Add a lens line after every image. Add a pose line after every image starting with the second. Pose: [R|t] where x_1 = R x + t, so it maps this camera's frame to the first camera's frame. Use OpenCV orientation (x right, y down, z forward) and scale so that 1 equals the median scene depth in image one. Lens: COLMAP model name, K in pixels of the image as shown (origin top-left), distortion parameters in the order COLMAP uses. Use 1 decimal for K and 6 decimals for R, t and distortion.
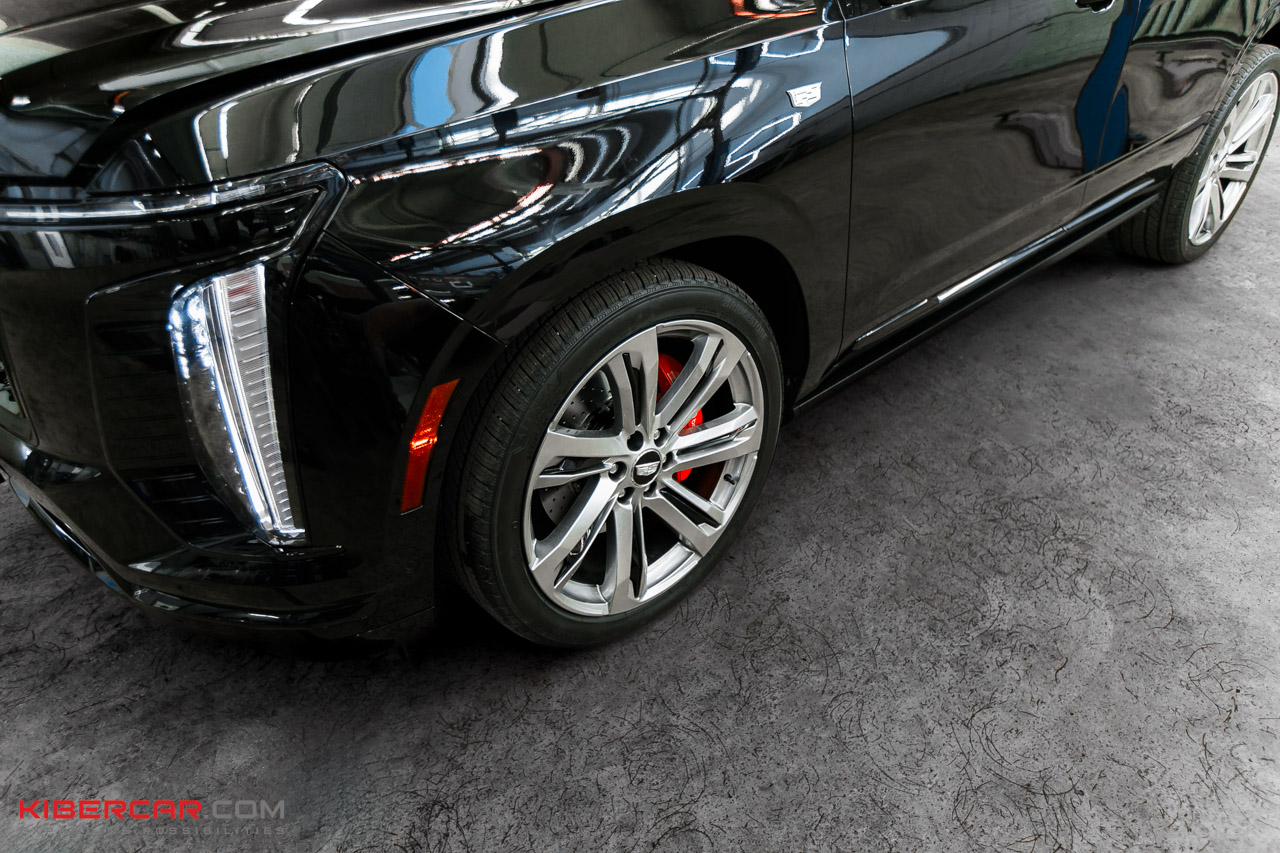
lens RADIAL K [[793.5, 0, 640.3], [0, 793.5, 422.0], [0, 0, 1]] dist [0.066795, -0.006216]
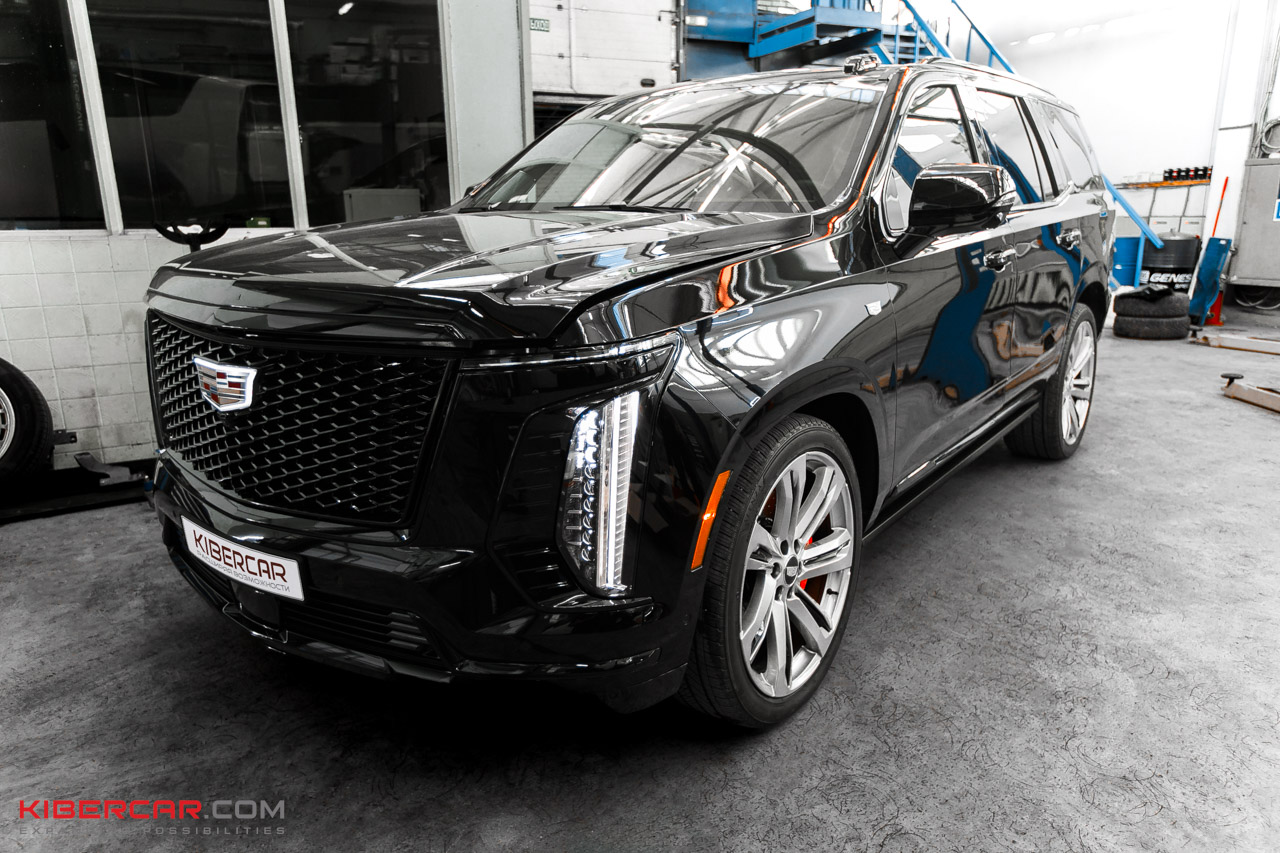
lens RADIAL K [[906.3, 0, 645.9], [0, 906.3, 417.3], [0, 0, 1]] dist [0.085543, -0.002176]
pose [[0.975523, -0.020595, 0.218930, -0.499491], [0.090309, 0.945291, -0.313480, 0.244638], [-0.200497, 0.325578, 0.924013, -0.369490]]
